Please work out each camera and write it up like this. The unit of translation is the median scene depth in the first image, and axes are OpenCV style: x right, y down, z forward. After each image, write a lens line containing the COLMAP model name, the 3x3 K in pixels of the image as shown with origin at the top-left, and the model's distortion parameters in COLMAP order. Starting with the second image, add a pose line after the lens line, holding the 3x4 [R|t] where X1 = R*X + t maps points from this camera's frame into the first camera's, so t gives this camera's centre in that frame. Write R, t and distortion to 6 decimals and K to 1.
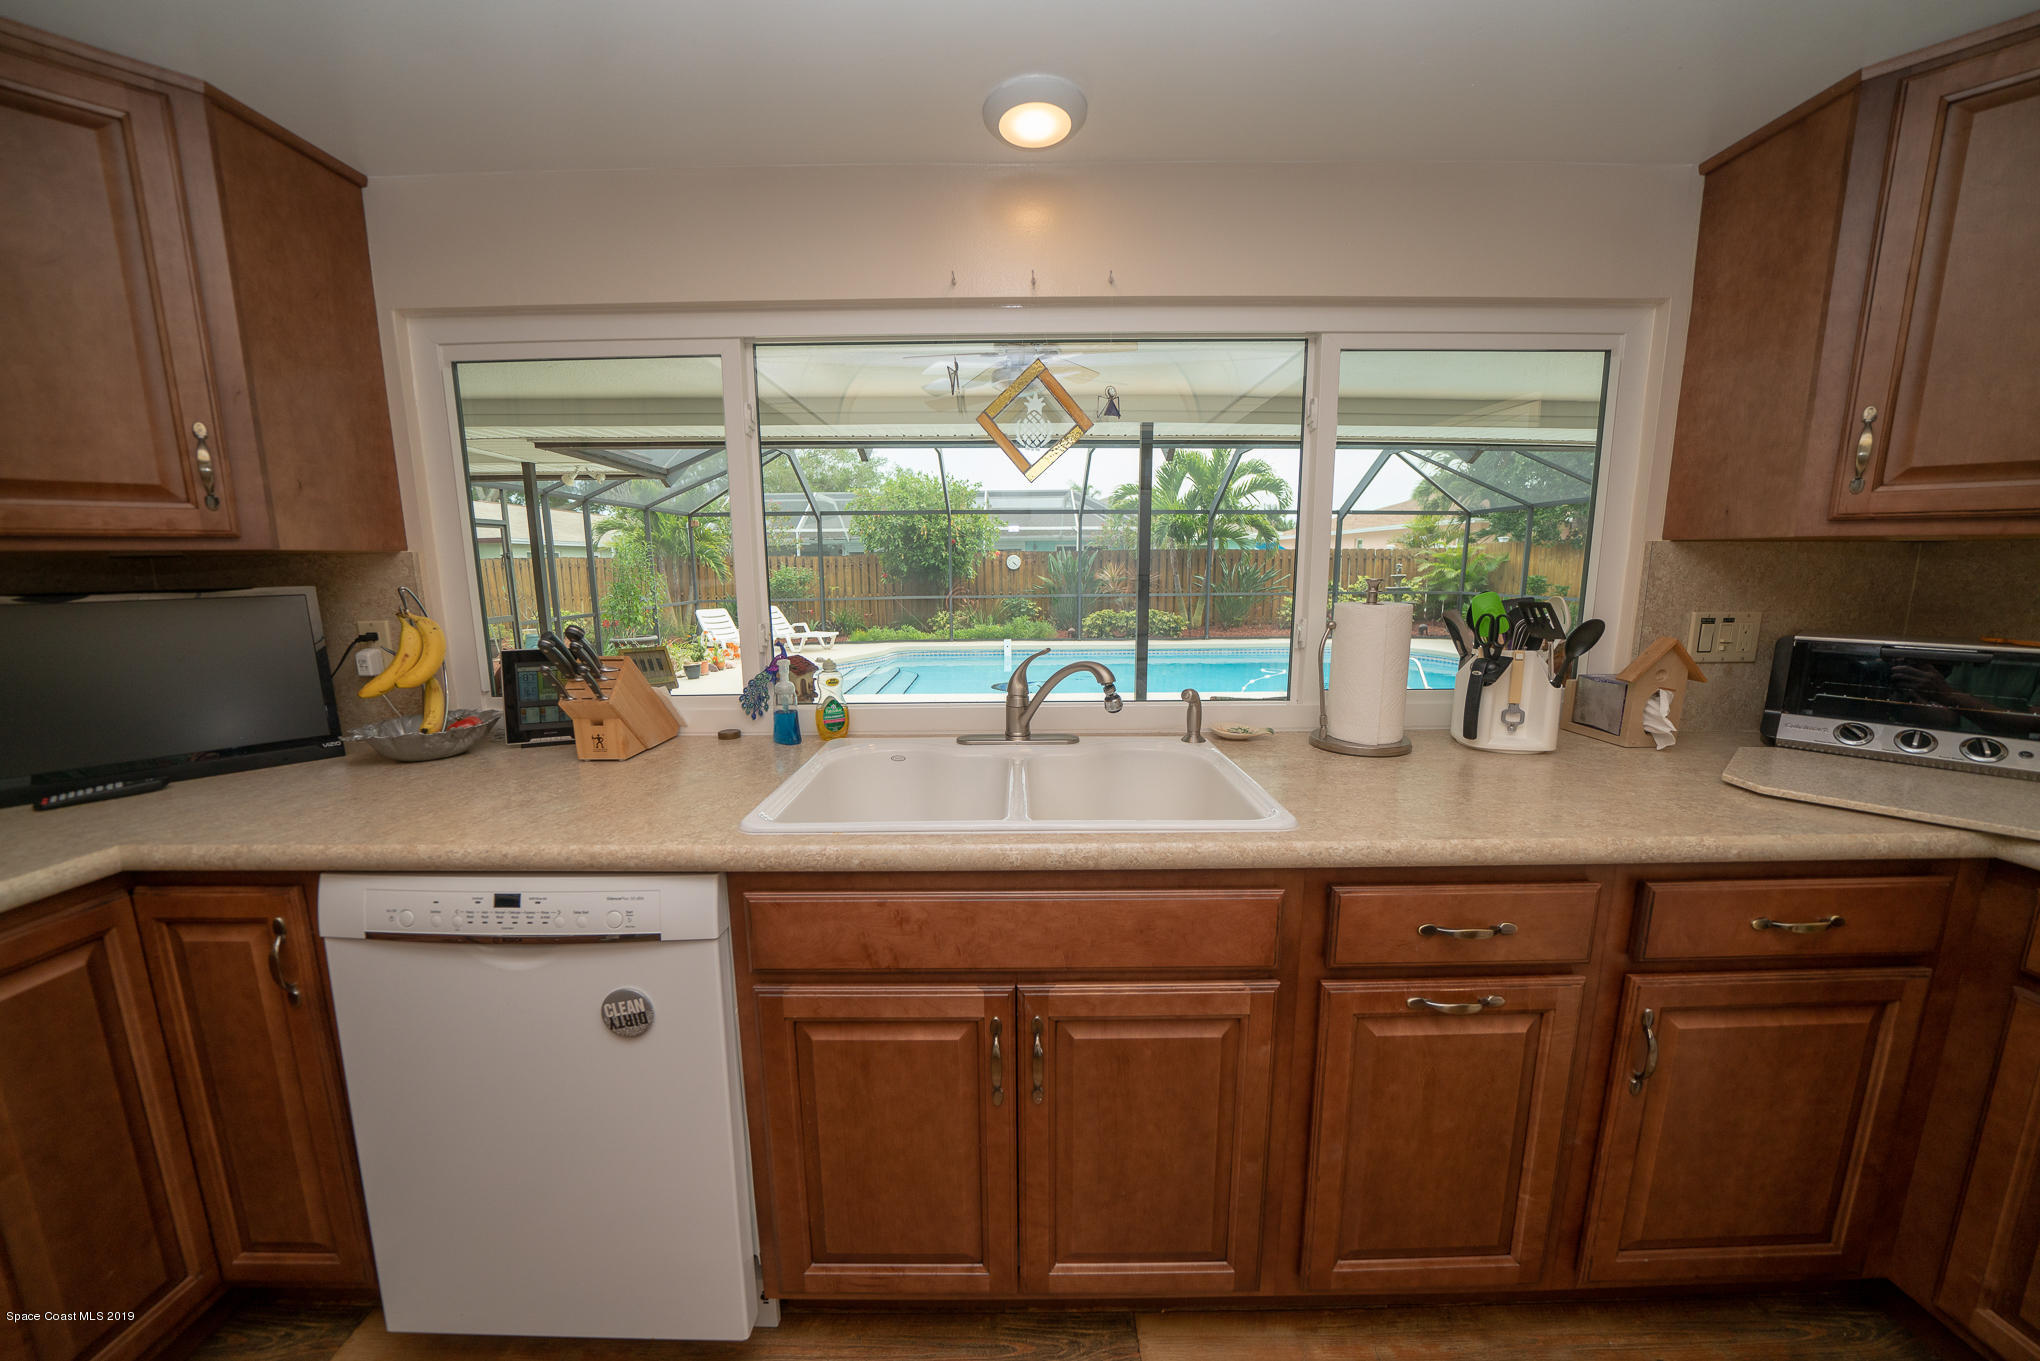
lens RADIAL K [[706.8, 0, 1021.9], [0, 706.8, 683.2], [0, 0, 1]] dist [-0.018773, 0.000428]
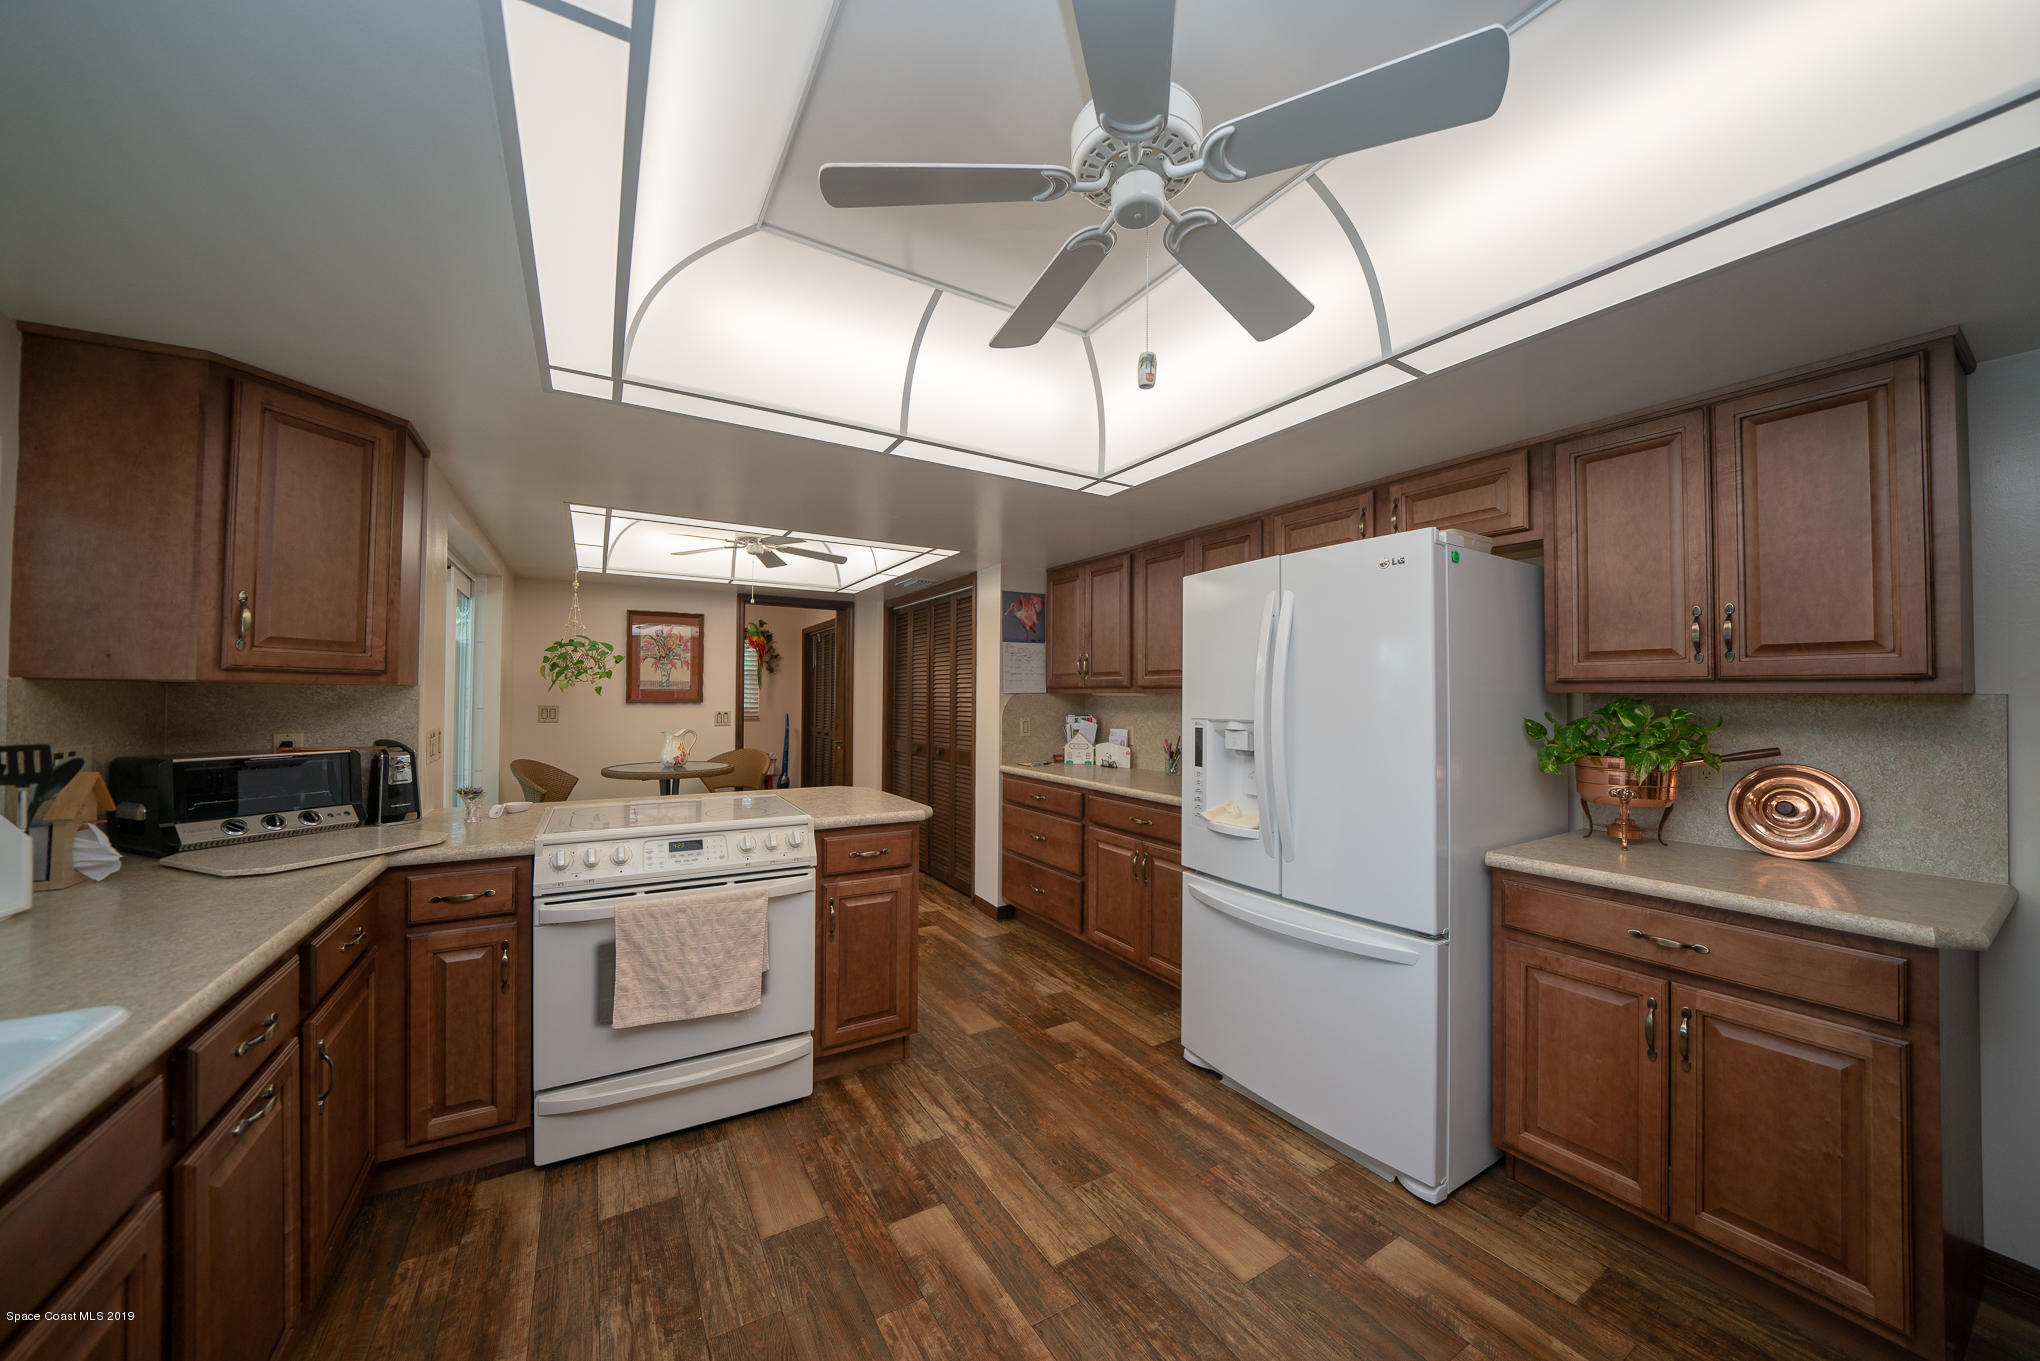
lens RADIAL K [[706.8, 0, 1005.2], [0, 706.8, 687.4], [0, 0, 1]] dist [-0.018773, 0.000428]
pose [[-0.503834, 0.015834, 0.863656, -0.741295], [0.140138, 0.988085, 0.063638, -0.073549], [-0.852357, 0.153094, -0.500049, 0.378387]]
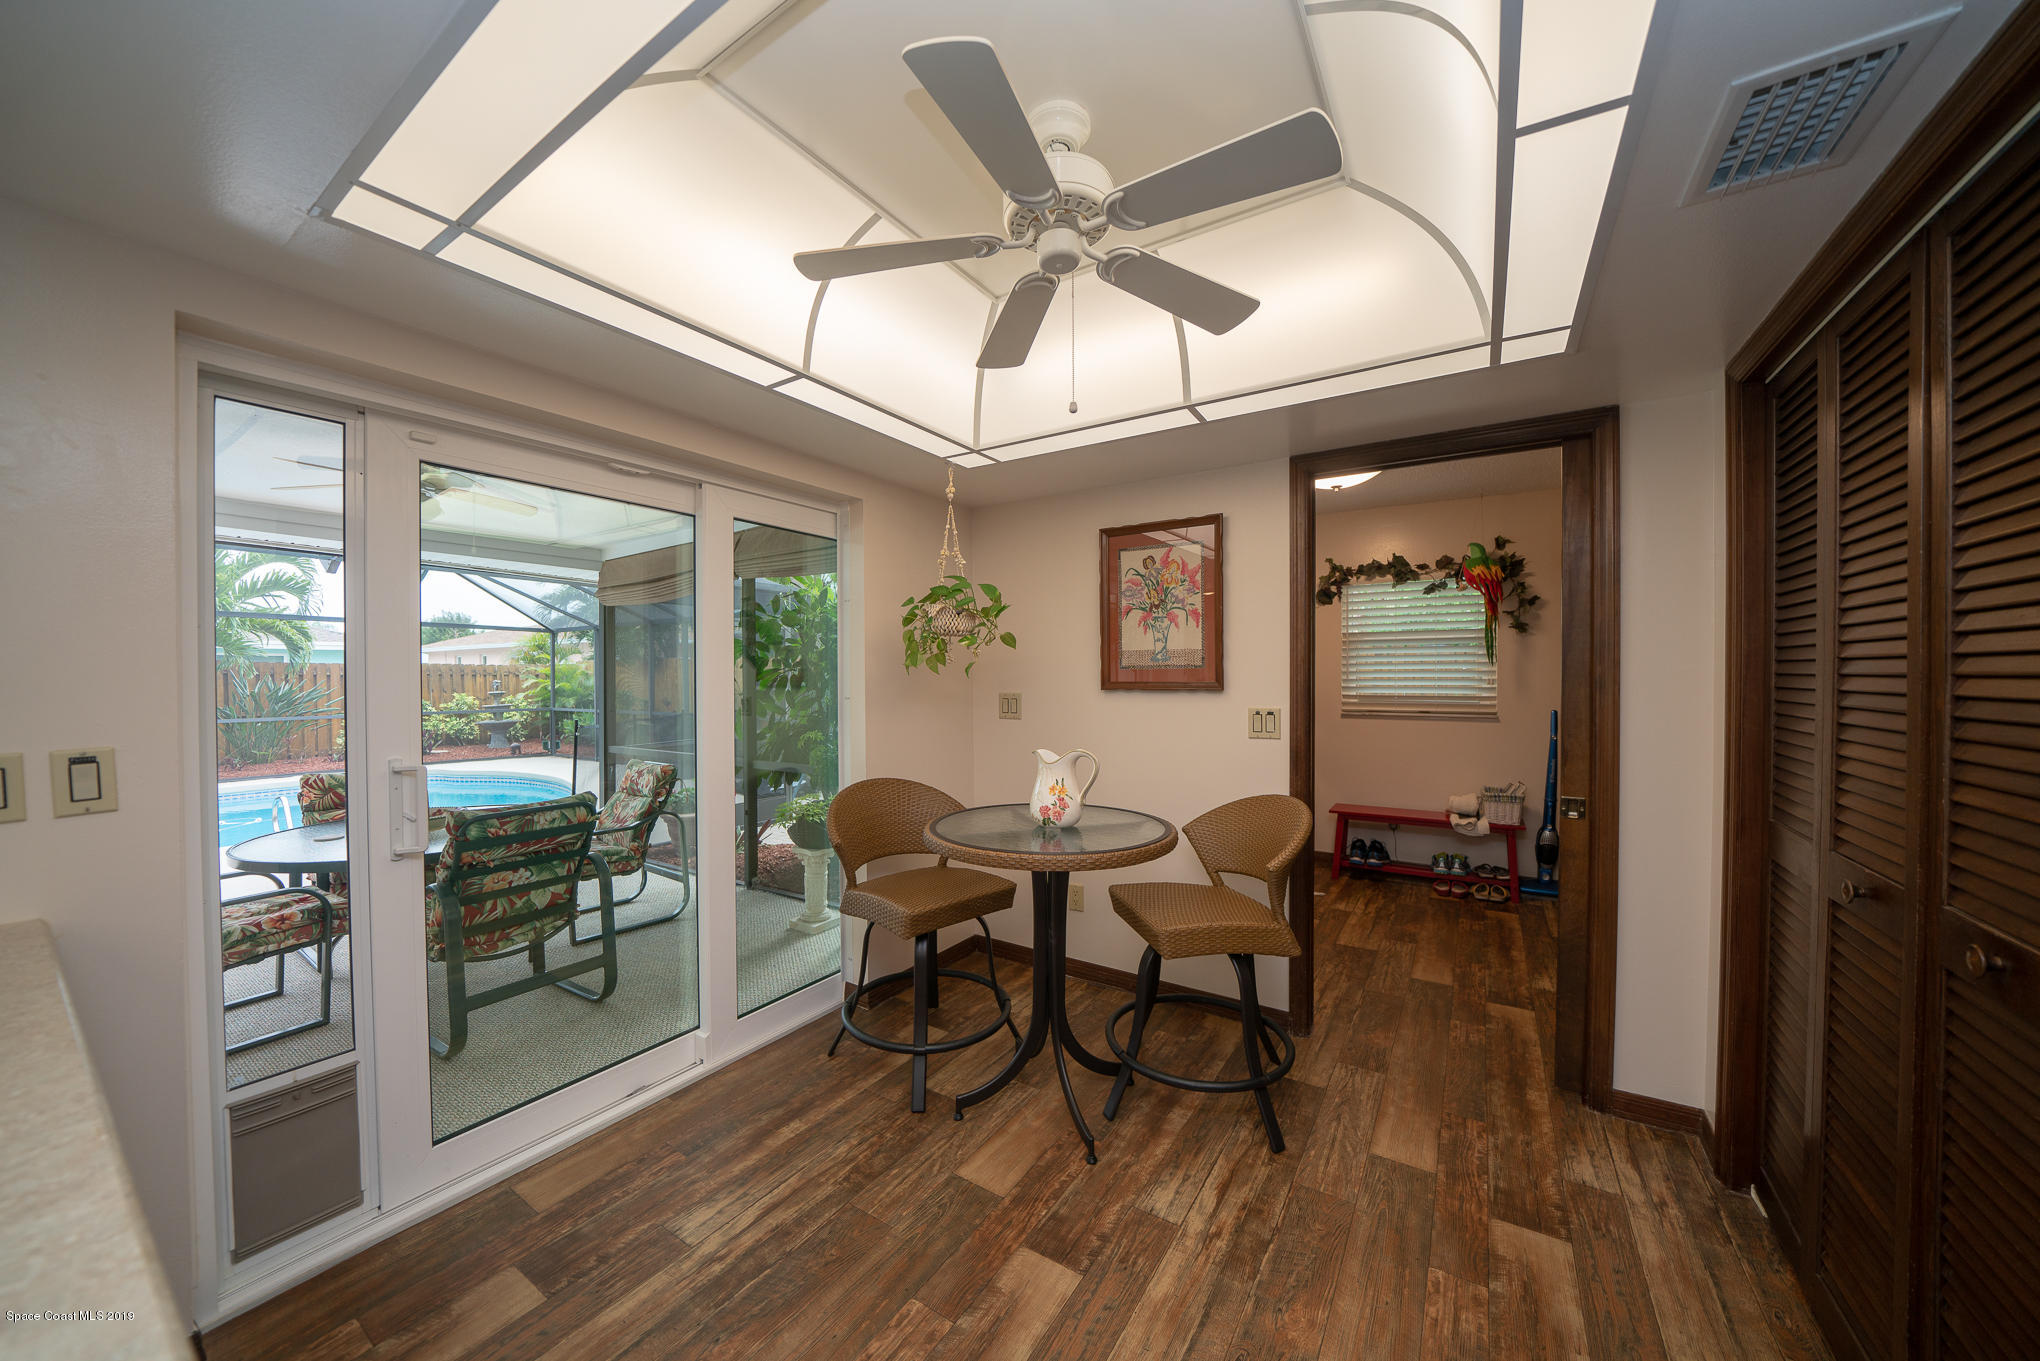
lens RADIAL K [[706.8, 0, 1021.6], [0, 706.8, 682.4], [0, 0, 1]] dist [-0.018773, 0.000428]
pose [[0.543440, -0.000570, 0.839448, -0.444084], [0.136058, 0.986837, -0.087411, 0.158699], [-0.828348, 0.161716, 0.536365, -1.024302]]
